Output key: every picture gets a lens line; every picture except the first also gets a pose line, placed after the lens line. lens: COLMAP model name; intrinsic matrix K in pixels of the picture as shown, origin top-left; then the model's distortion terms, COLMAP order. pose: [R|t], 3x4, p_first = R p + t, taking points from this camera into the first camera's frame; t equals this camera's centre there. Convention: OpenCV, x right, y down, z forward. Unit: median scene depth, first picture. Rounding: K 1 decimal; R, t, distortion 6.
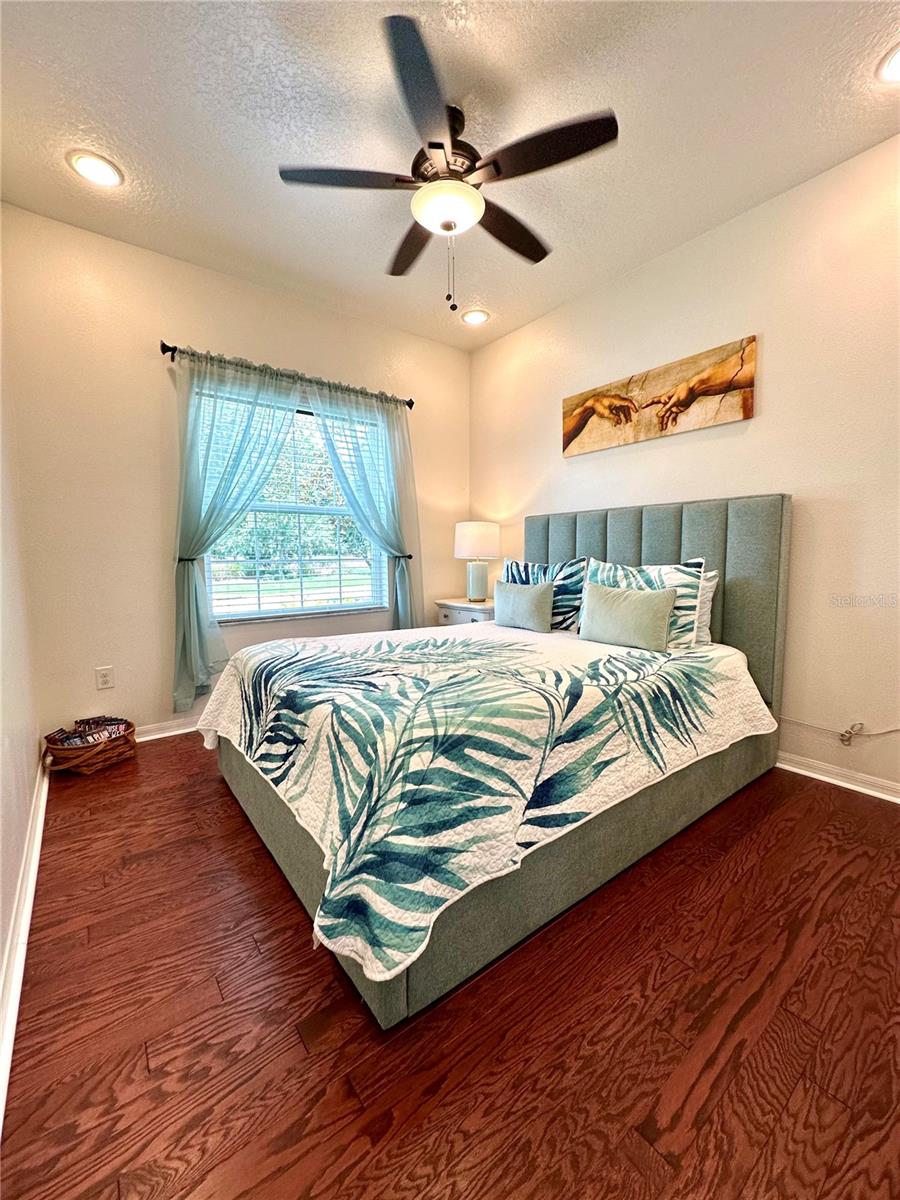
lens RADIAL K [[482.6, 0, 454.3], [0, 482.6, 597.6], [0, 0, 1]] dist [-0.002044, 0.000325]
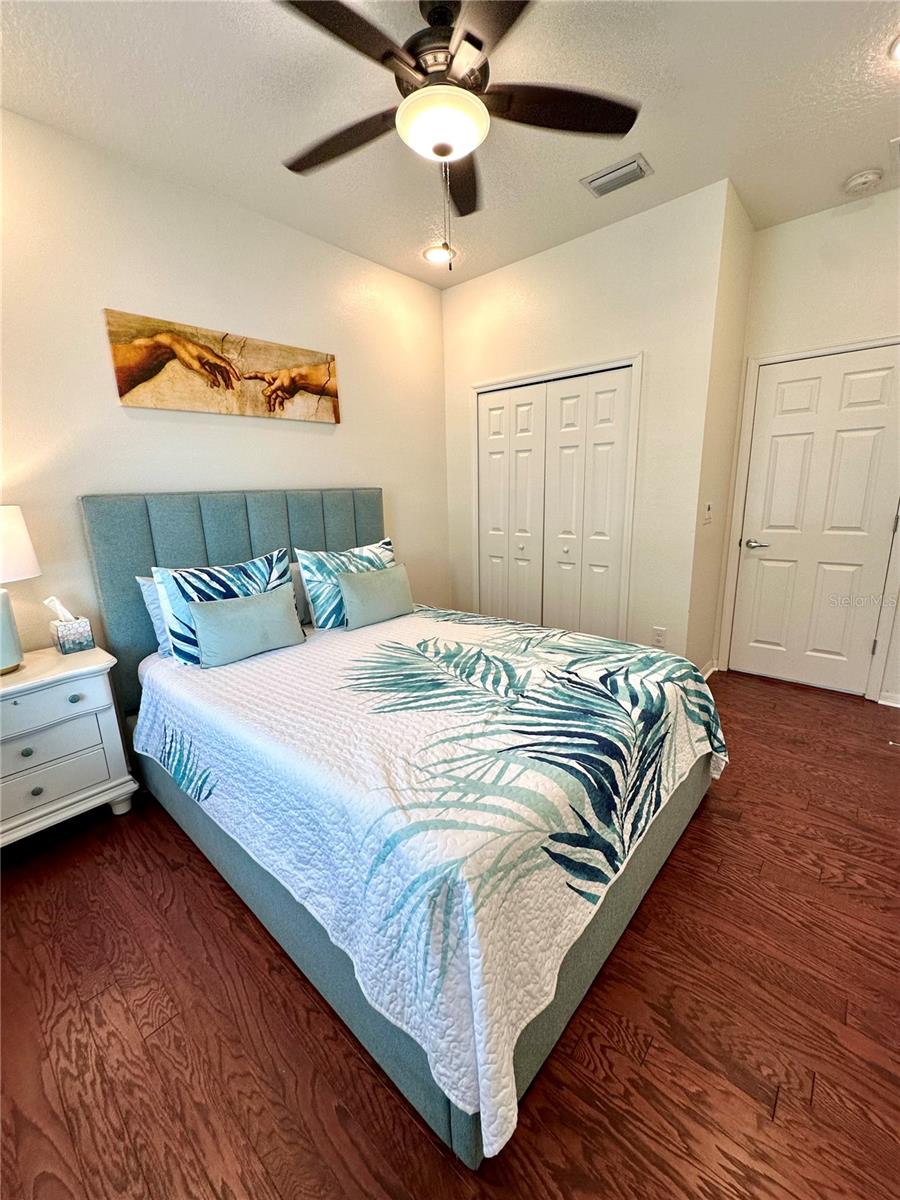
lens RADIAL K [[482.6, 0, 453.0], [0, 482.6, 600.2], [0, 0, 1]] dist [-0.002044, 0.000325]
pose [[-0.189972, -0.214089, 0.958163, -0.669185], [0.117138, 0.964022, 0.238623, -0.174245], [-0.974776, 0.157569, -0.158059, 0.882163]]
